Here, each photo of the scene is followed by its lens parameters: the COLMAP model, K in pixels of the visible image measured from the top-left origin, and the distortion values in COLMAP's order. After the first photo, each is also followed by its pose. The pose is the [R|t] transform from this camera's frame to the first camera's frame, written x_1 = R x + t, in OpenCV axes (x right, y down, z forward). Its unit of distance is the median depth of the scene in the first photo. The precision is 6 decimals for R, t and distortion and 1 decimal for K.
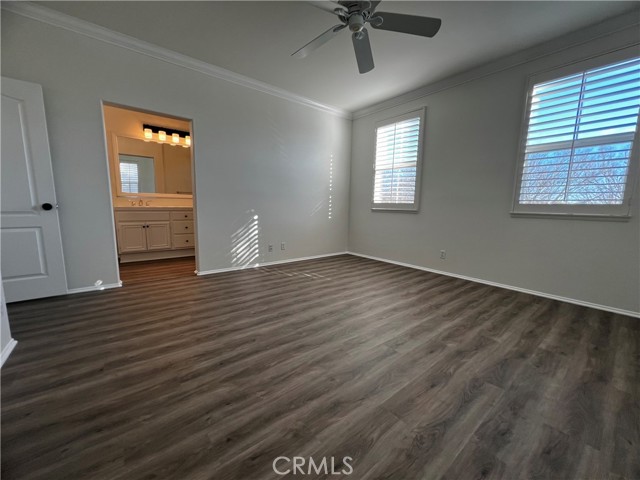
lens RADIAL K [[256.5, 0, 323.3], [0, 256.5, 240.8], [0, 0, 1]] dist [-0.003895, 0.000840]
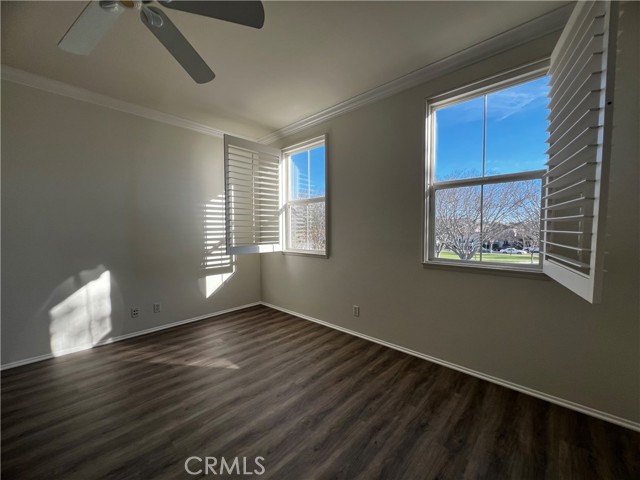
lens RADIAL K [[259.1, 0, 322.4], [0, 259.1, 242.9], [0, 0, 1]] dist [-0.002967, 0.001183]
pose [[0.989558, -0.031773, 0.140592, 0.311294], [0.043777, 0.995577, -0.083132, -0.117840], [-0.137329, 0.088419, 0.986571, 0.244023]]
